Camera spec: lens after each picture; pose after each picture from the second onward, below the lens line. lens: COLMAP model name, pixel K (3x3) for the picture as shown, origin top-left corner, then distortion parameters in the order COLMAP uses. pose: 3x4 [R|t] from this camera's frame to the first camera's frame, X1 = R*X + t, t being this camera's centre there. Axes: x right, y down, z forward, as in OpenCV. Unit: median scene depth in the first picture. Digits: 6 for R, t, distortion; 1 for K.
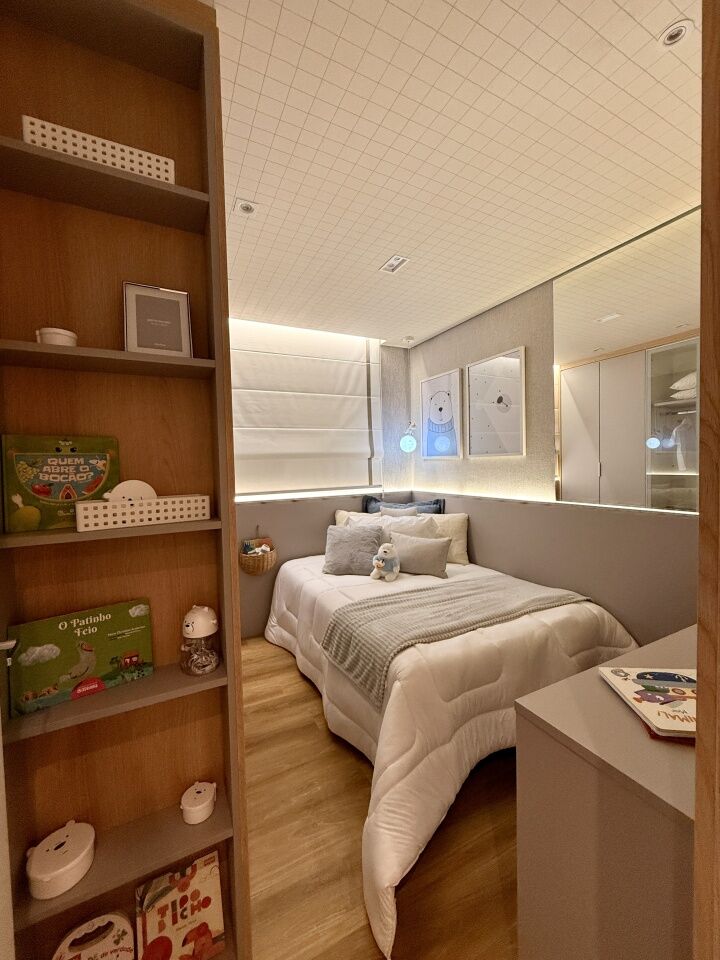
lens RADIAL K [[380.3, 0, 356.8], [0, 380.3, 479.8], [0, 0, 1]] dist [-0.002385, 0.000028]
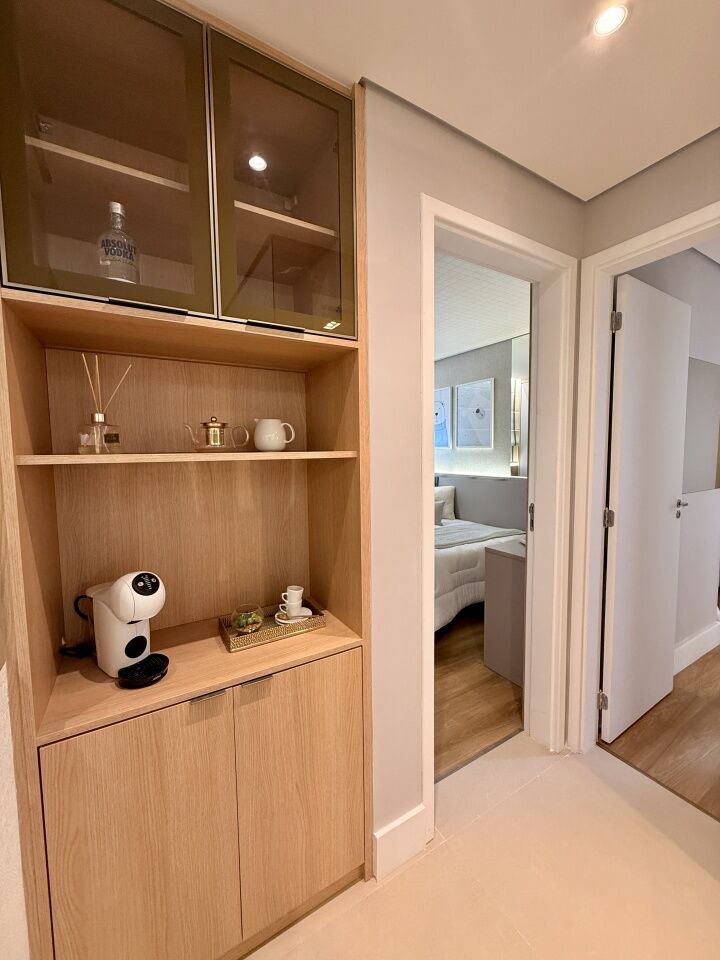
lens RADIAL K [[380.3, 0, 363.2], [0, 380.3, 479.3], [0, 0, 1]] dist [-0.002385, 0.000028]
pose [[0.996462, 0.008195, 0.083649, -0.197519], [-0.011171, 0.999319, 0.035174, 0.014872], [-0.083304, -0.035984, 0.995874, -0.467382]]
